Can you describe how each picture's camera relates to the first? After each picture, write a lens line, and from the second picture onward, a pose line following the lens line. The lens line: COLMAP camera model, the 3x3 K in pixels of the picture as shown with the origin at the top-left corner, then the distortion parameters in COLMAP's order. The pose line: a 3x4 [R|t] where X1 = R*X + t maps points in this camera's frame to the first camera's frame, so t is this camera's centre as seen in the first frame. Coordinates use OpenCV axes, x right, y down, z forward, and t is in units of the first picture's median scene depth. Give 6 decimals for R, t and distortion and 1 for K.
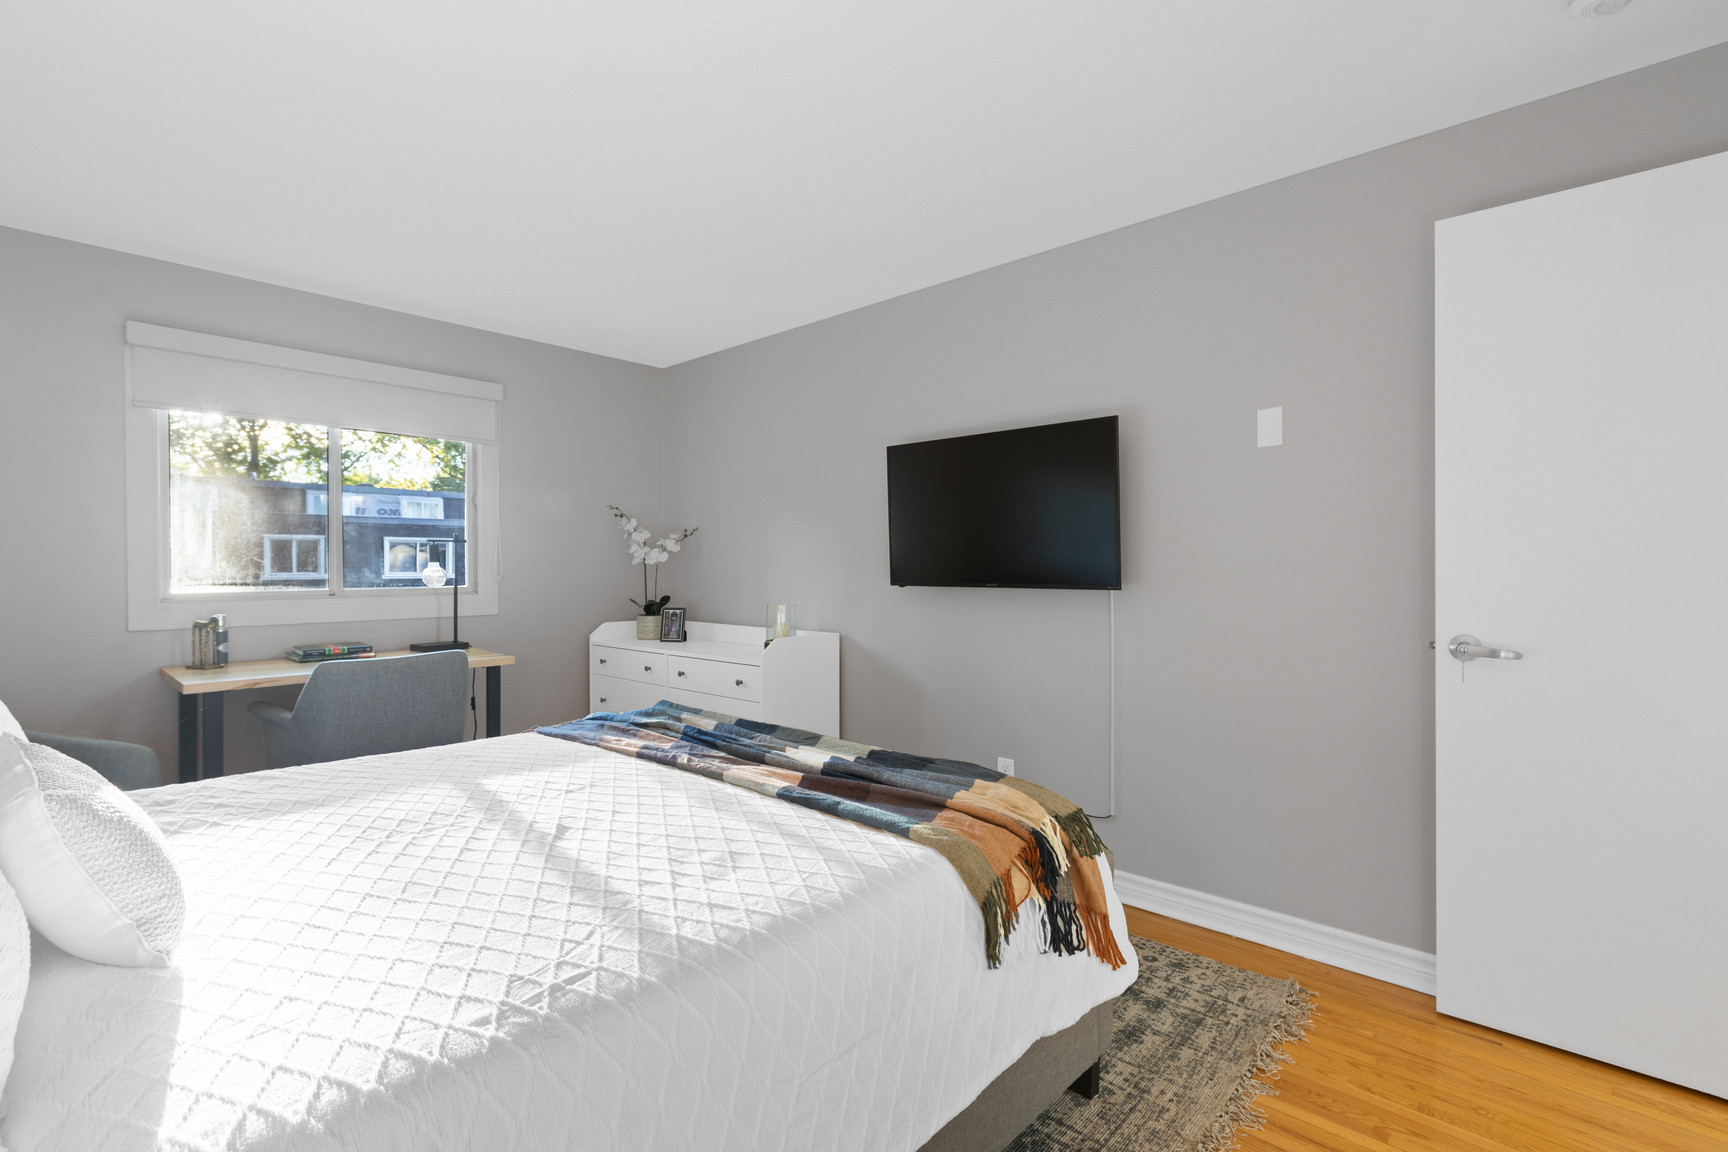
lens RADIAL K [[797.7, 0, 851.0], [0, 797.7, 569.8], [0, 0, 1]] dist [0.002373, 0.000057]
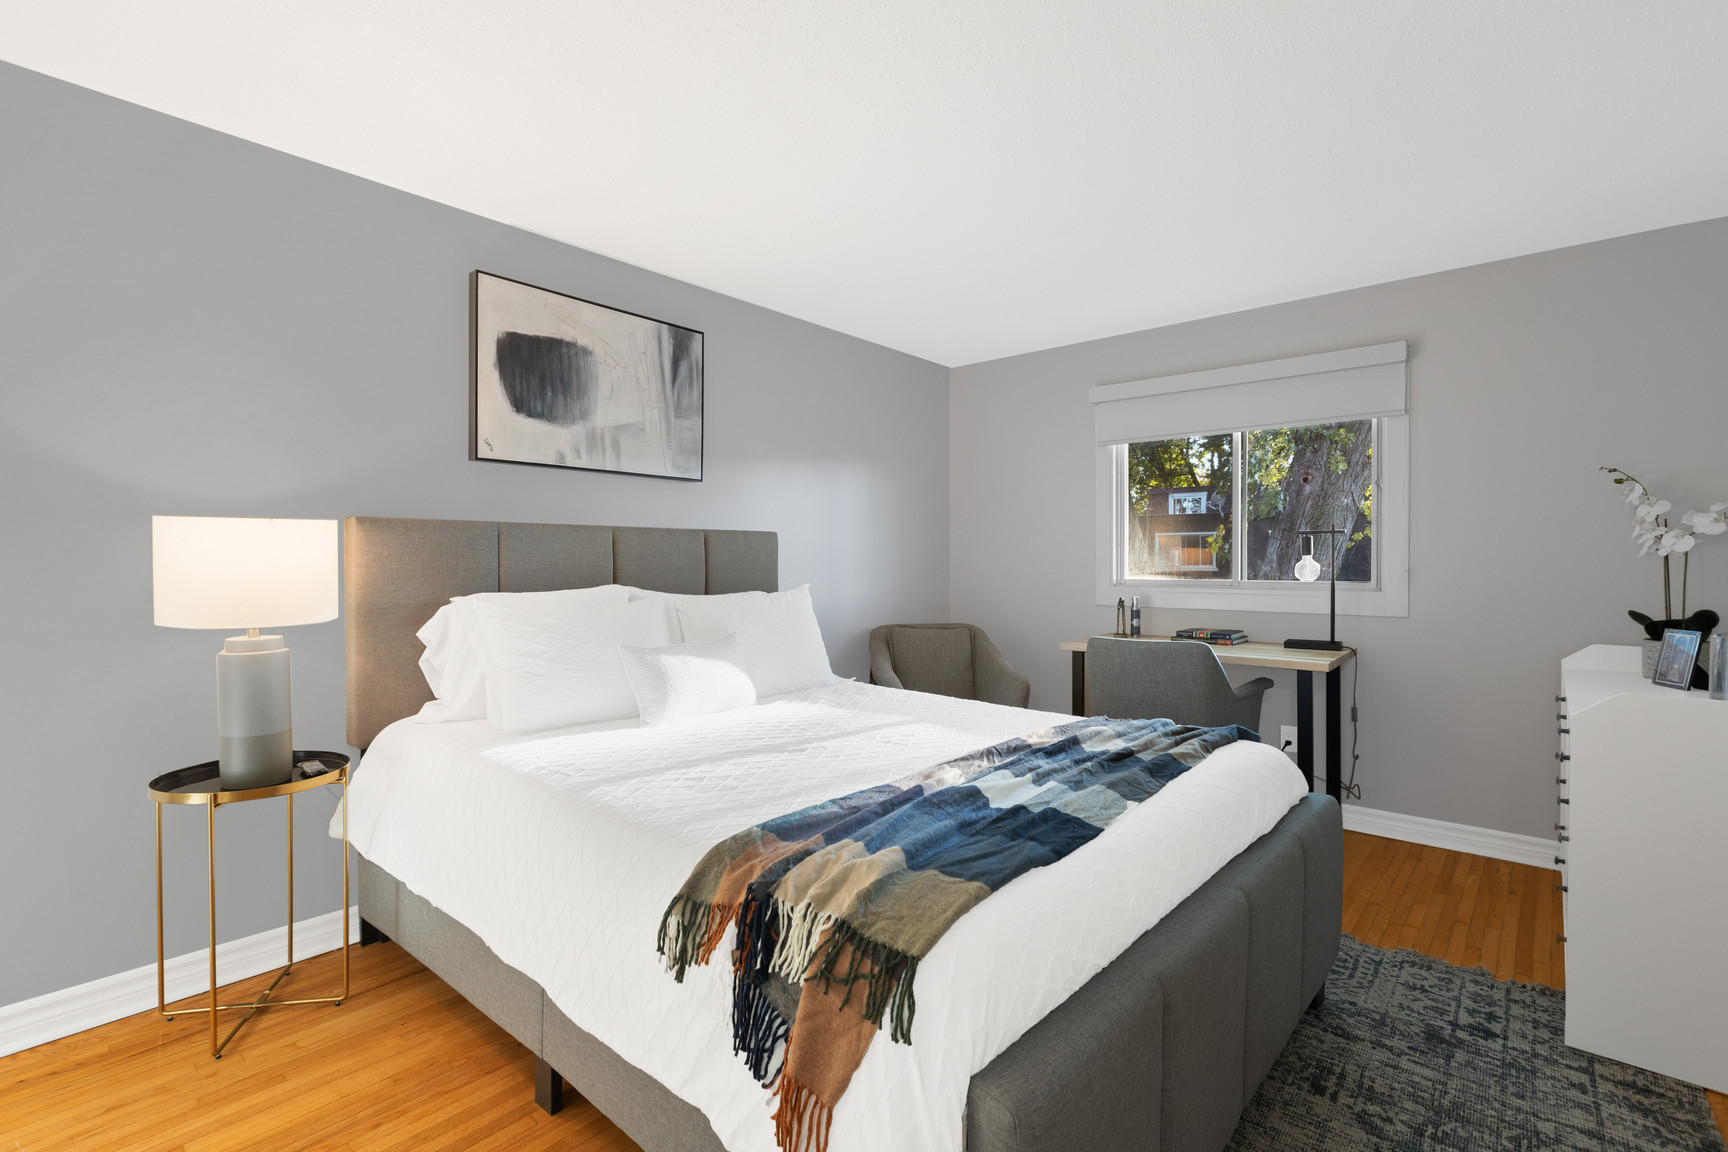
lens RADIAL K [[797.7, 0, 851.2], [0, 797.7, 570.2], [0, 0, 1]] dist [0.002373, 0.000057]
pose [[0.018101, 0.012055, -0.999763, 0.385884], [-0.006024, 0.999910, 0.011947, 0.000251], [0.999818, 0.005806, 0.018172, 0.407782]]
